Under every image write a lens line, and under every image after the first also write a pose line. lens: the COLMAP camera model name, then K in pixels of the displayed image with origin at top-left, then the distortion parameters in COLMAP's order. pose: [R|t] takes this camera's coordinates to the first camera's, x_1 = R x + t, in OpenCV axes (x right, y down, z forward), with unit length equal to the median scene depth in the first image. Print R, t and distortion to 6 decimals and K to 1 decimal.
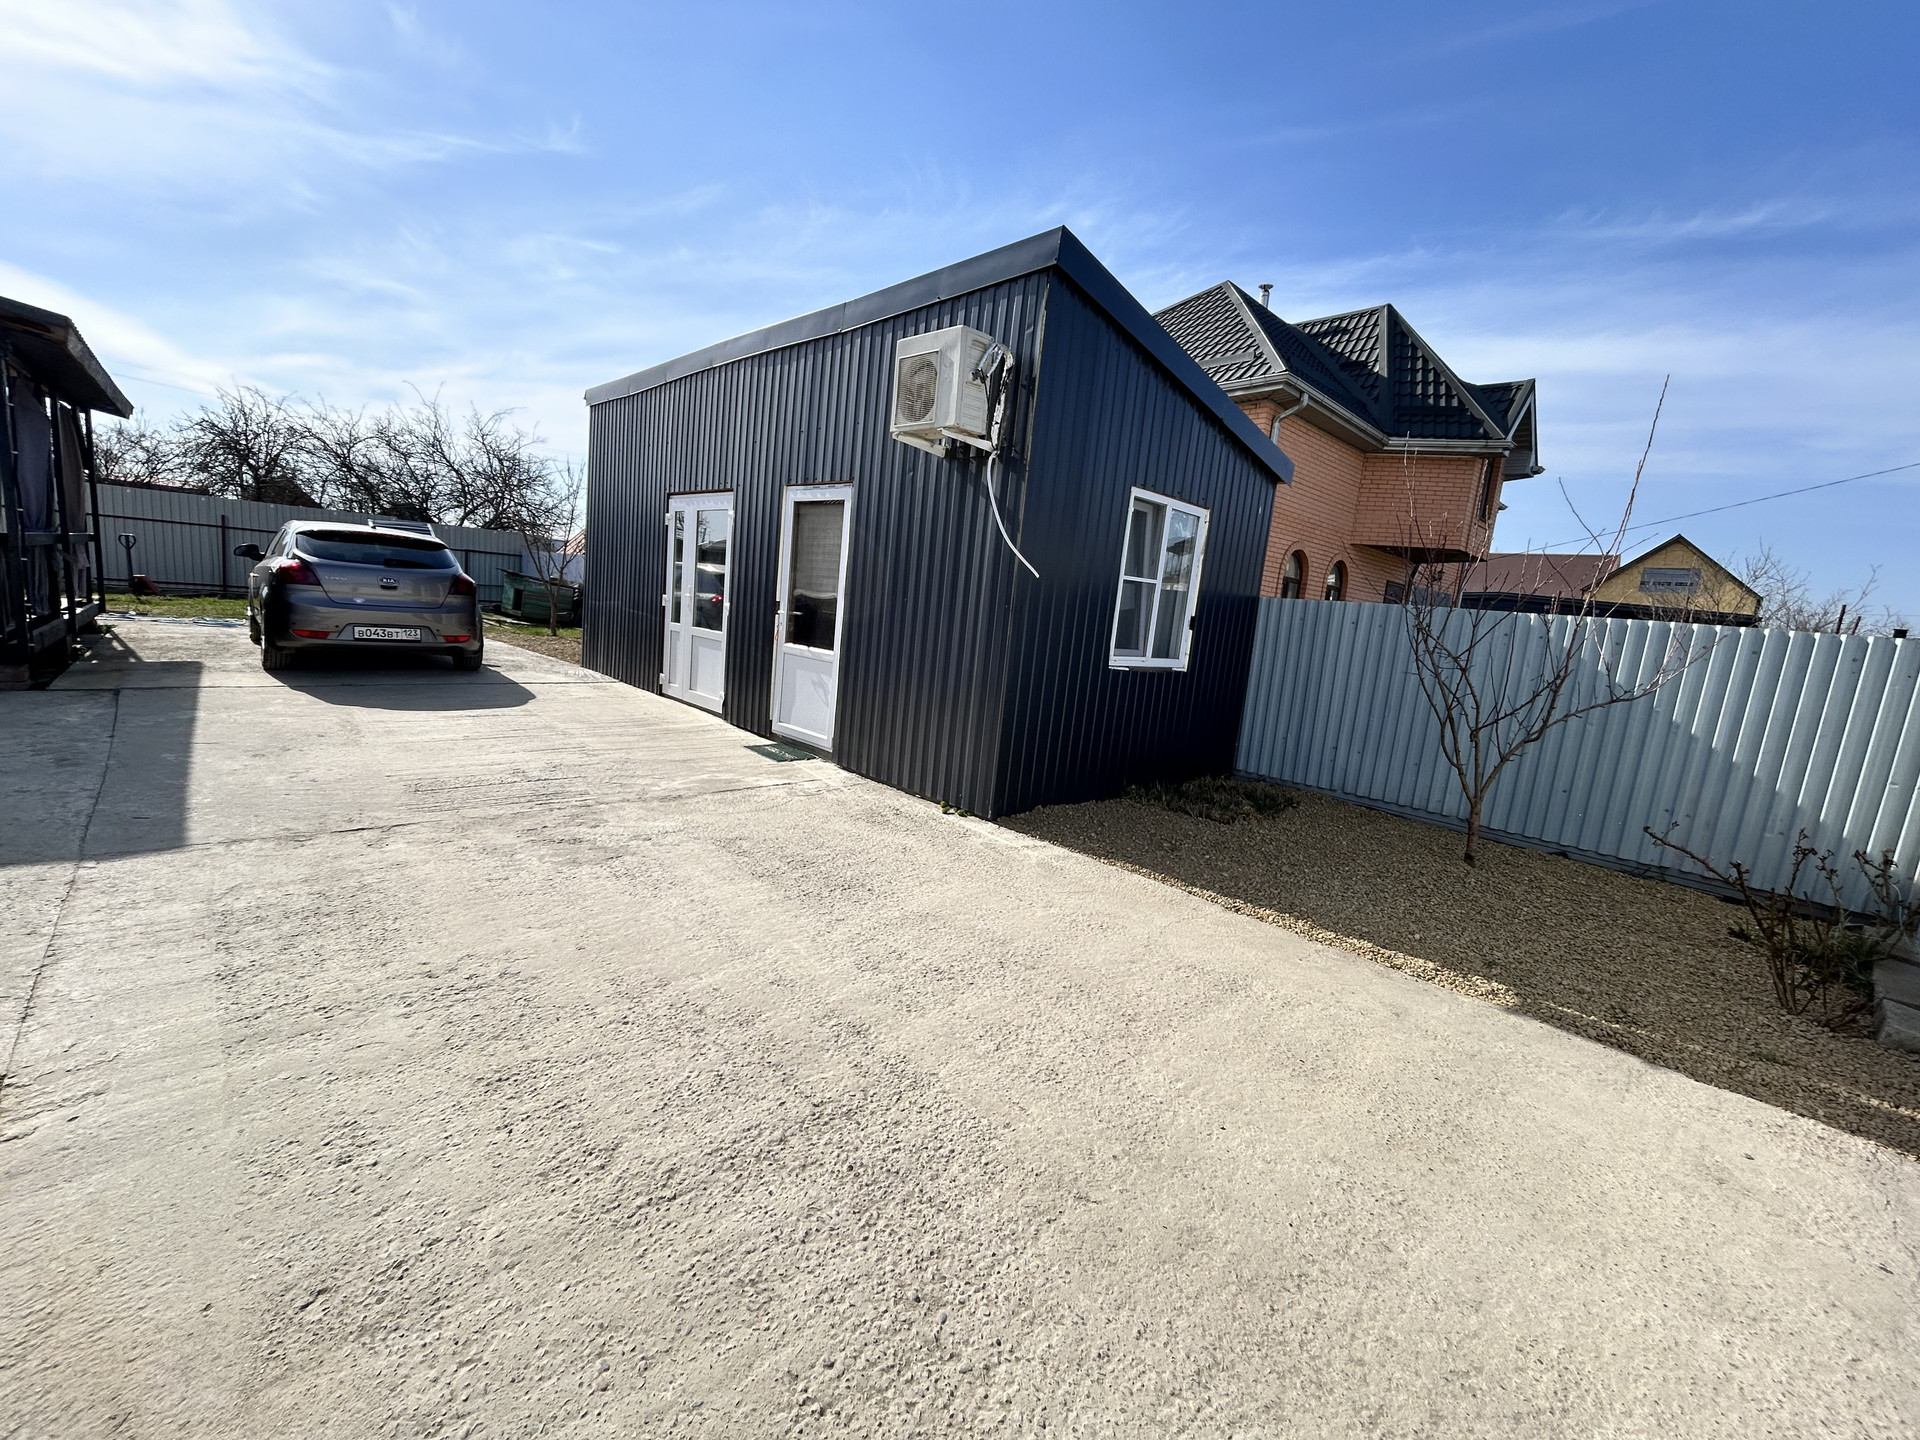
lens RADIAL K [[769.8, 0, 958.9], [0, 769.8, 723.9], [0, 0, 1]] dist [-0.001404, -0.000176]
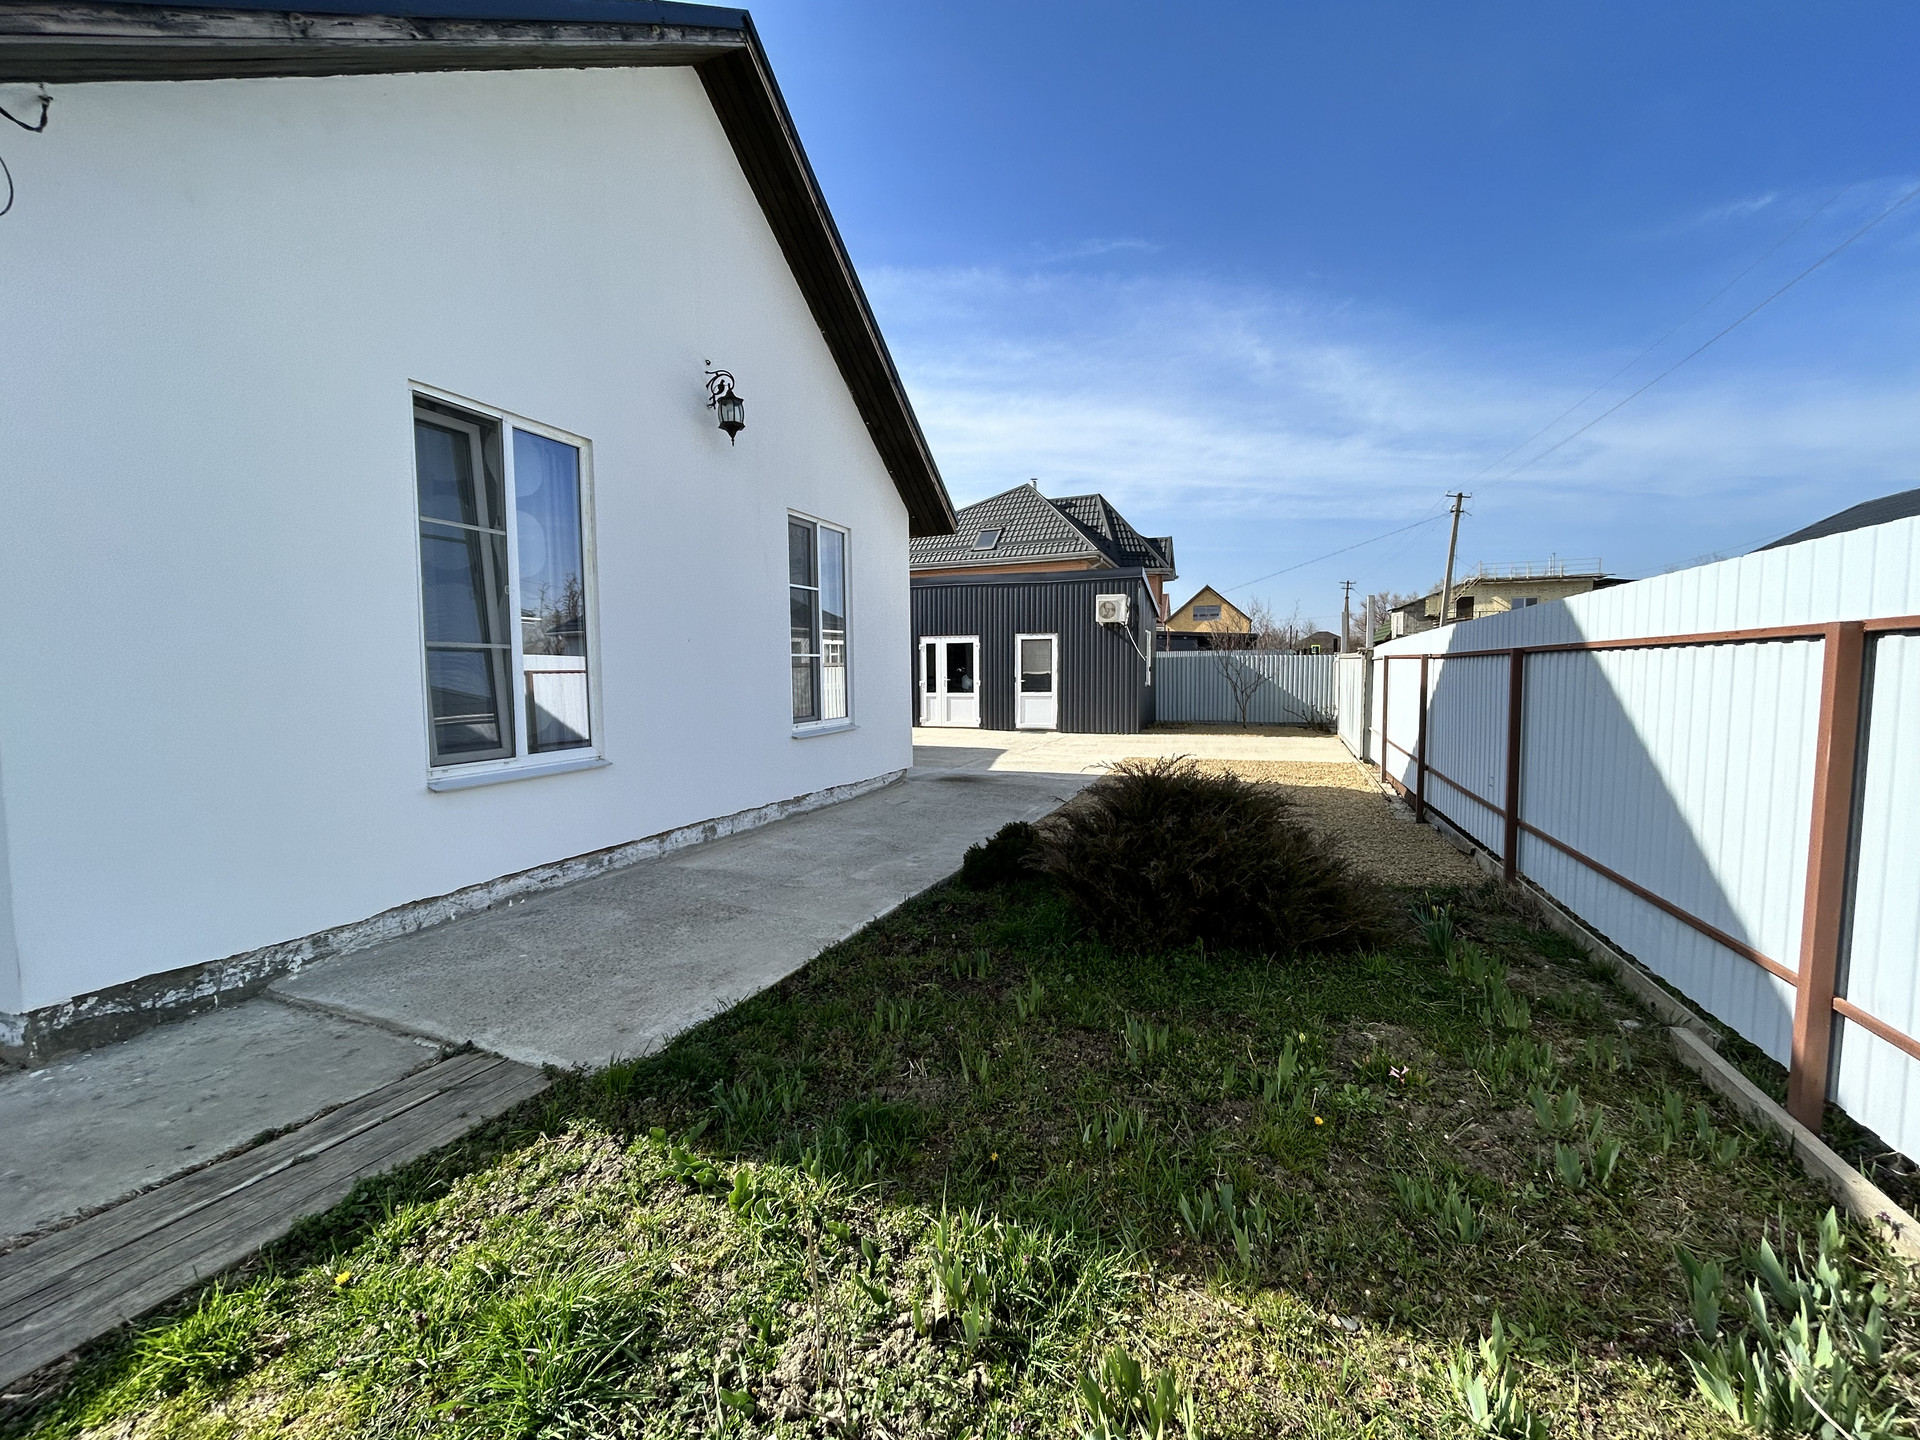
lens RADIAL K [[769.8, 0, 958.9], [0, 769.8, 723.9], [0, 0, 1]] dist [-0.001404, -0.000176]
pose [[0.893045, -0.130263, 0.430699, -2.612415], [0.158145, 0.986978, -0.029403, 0.069877], [-0.421260, 0.094372, 0.902017, -2.097415]]
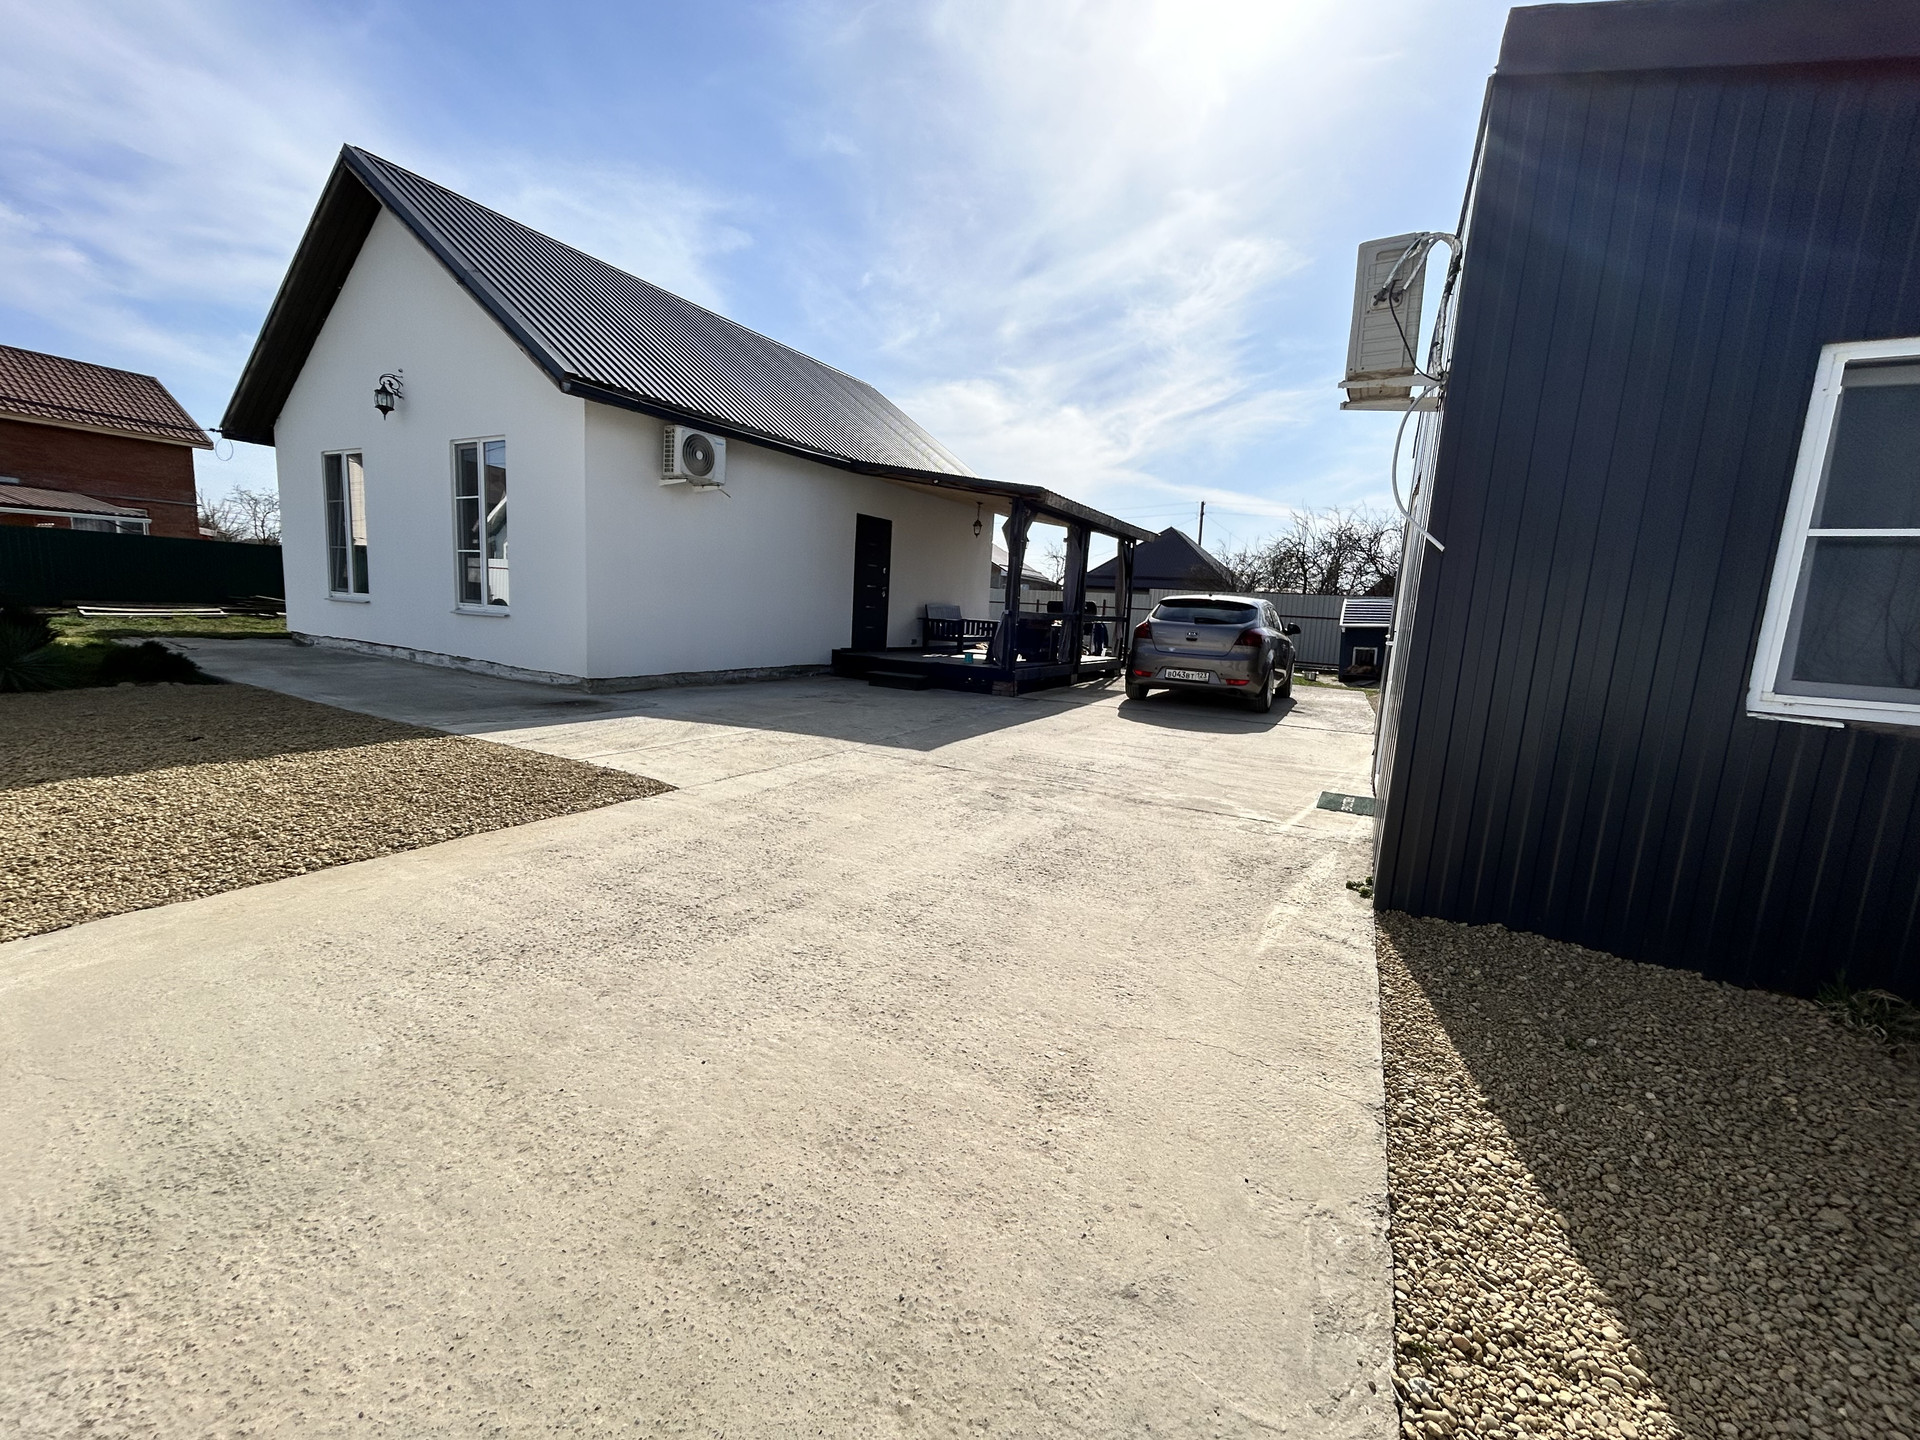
lens RADIAL K [[769.8, 0, 958.9], [0, 769.8, 723.9], [0, 0, 1]] dist [-0.001404, -0.000176]
pose [[0.310143, 0.069242, -0.948165, 0.674880], [-0.175914, 0.984301, 0.014340, 0.021141], [0.934273, 0.162348, 0.317455, 0.472060]]
